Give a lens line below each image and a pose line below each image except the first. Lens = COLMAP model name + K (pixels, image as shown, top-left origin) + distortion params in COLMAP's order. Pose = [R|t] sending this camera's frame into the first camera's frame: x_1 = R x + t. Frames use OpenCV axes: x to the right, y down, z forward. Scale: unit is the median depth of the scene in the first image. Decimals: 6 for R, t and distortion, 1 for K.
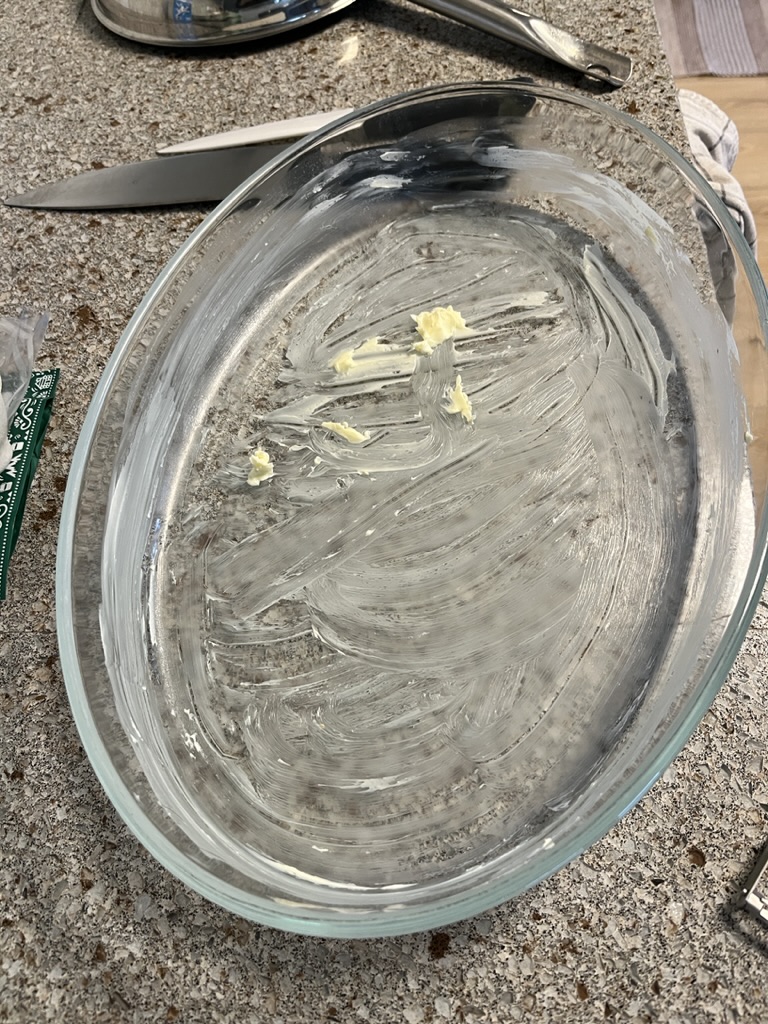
lens RADIAL K [[797.0, 0, 382.1], [0, 797.0, 511.5], [0, 0, 1]] dist [0.073870, -0.143958]
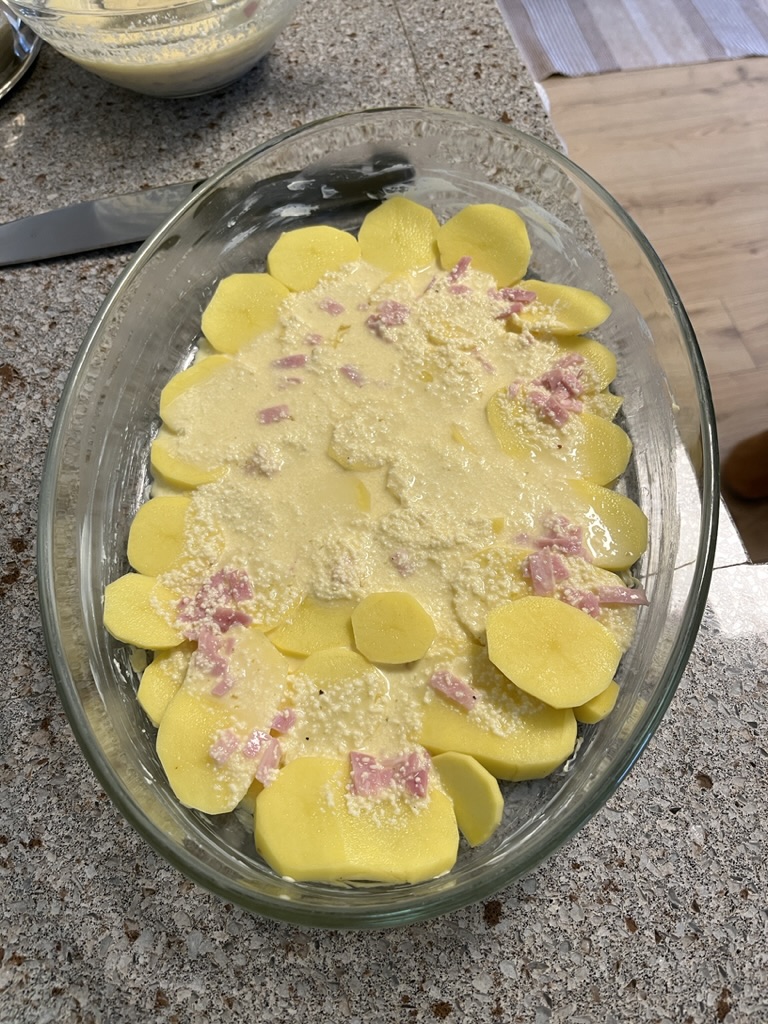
lens RADIAL K [[797.0, 0, 386.7], [0, 797.0, 515.8], [0, 0, 1]] dist [0.073870, -0.143958]
pose [[0.977902, -0.154656, 0.140673, -0.117212], [0.158310, 0.987274, -0.015103, 0.020339], [-0.136547, 0.037039, 0.989941, -0.033603]]
